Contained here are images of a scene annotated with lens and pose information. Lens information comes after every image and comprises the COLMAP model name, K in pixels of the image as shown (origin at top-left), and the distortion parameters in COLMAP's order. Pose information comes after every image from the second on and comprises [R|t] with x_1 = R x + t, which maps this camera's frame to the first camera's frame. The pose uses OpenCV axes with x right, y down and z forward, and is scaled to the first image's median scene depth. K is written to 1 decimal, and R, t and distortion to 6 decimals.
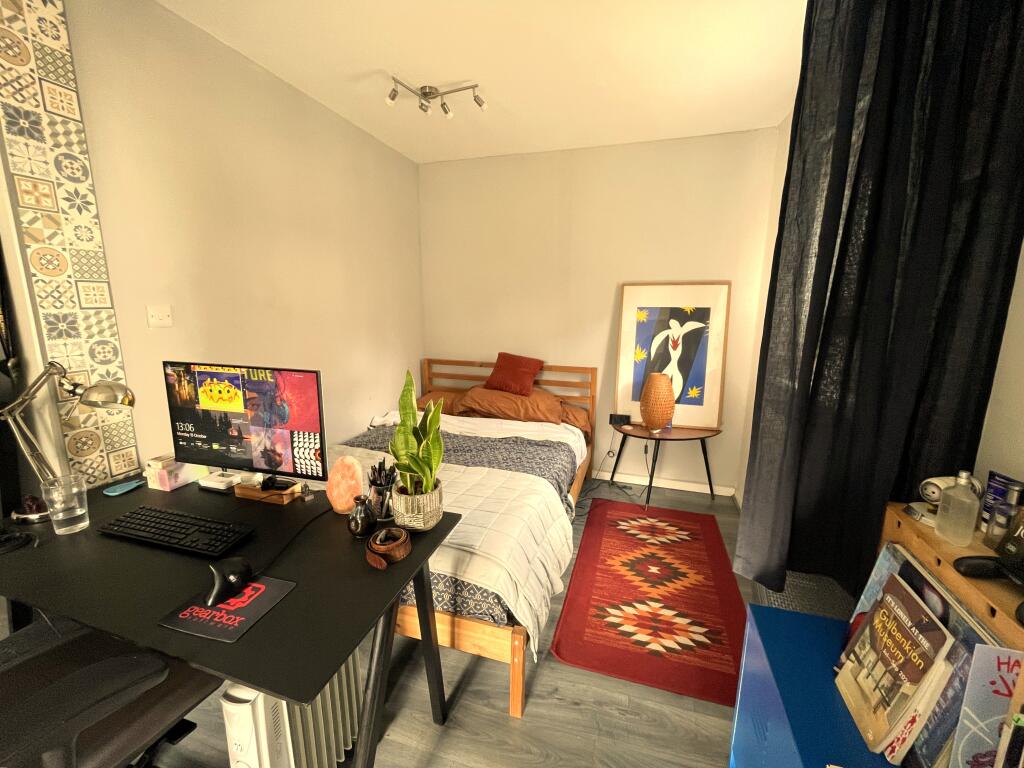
lens RADIAL K [[413.8, 0, 520.0], [0, 413.8, 381.7], [0, 0, 1]] dist [-0.006931, 0.000214]
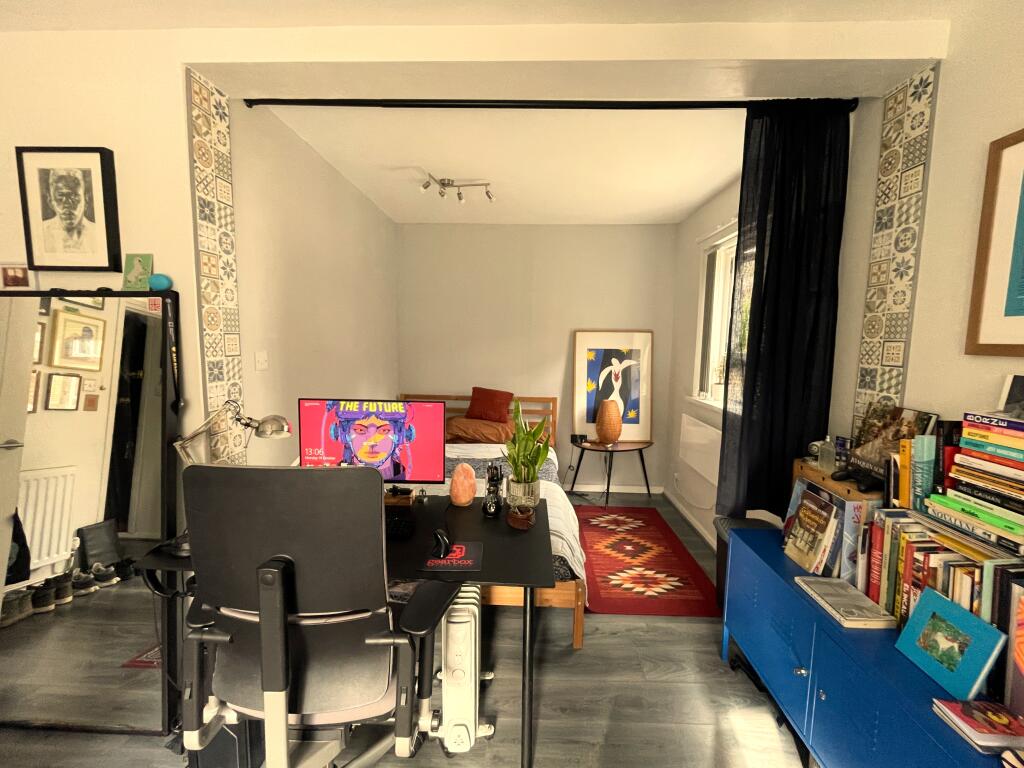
lens RADIAL K [[413.8, 0, 520.0], [0, 413.8, 381.7], [0, 0, 1]] dist [-0.006931, 0.000214]
pose [[0.965997, -0.020449, 0.257743, -0.425328], [0.041855, 0.996087, -0.077840, 0.018942], [-0.255142, 0.085981, 0.963073, -0.283399]]
